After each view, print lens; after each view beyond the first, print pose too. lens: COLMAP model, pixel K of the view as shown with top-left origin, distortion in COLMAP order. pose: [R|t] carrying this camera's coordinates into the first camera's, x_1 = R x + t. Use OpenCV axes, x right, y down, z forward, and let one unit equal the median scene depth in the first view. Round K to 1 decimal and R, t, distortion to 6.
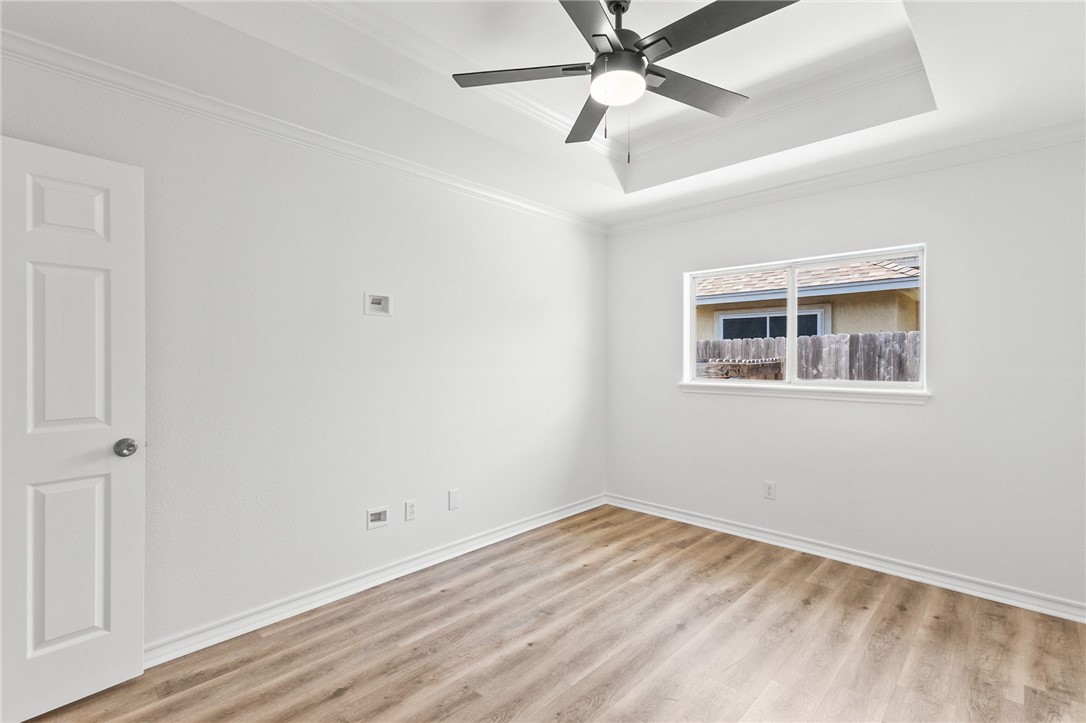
lens RADIAL K [[506.1, 0, 562.8], [0, 506.1, 358.0], [0, 0, 1]] dist [0.017545, -0.004070]
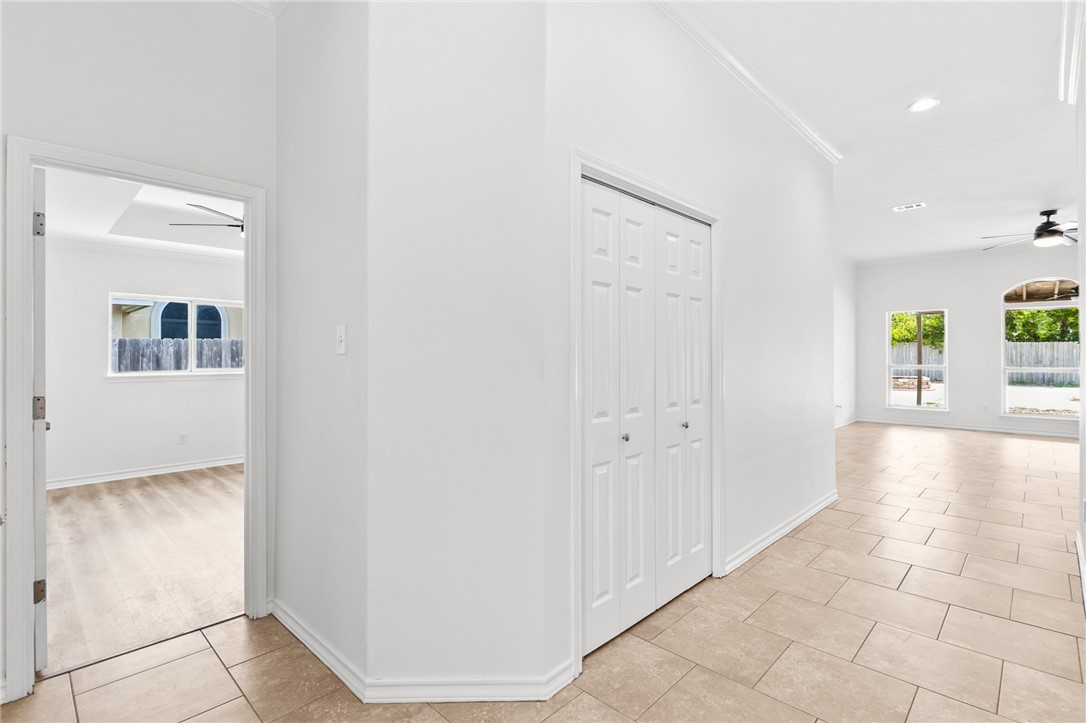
lens RADIAL K [[514.9, 0, 532.4], [0, 514.9, 356.2], [0, 0, 1]] dist [-0.004395, -0.000518]
pose [[0.023852, 0.000749, 0.999715, -1.124250], [0.001902, 0.999998, -0.000795, 0.002643], [-0.999714, 0.001920, 0.023850, -0.140307]]
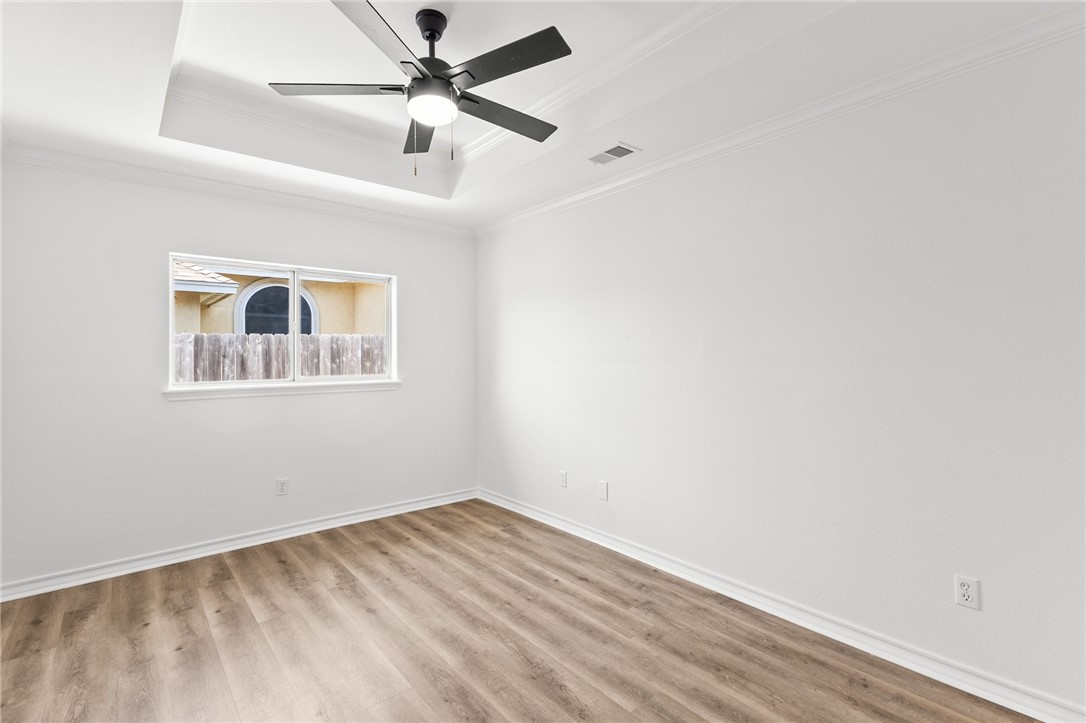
lens RADIAL K [[506.1, 0, 529.6], [0, 506.1, 352.7], [0, 0, 1]] dist [0.017545, -0.004070]
pose [[0.135742, 0.005561, 0.990729, -0.505376], [0.007301, 0.999951, -0.006613, 0.001404], [-0.990717, 0.008131, 0.135695, 0.344717]]
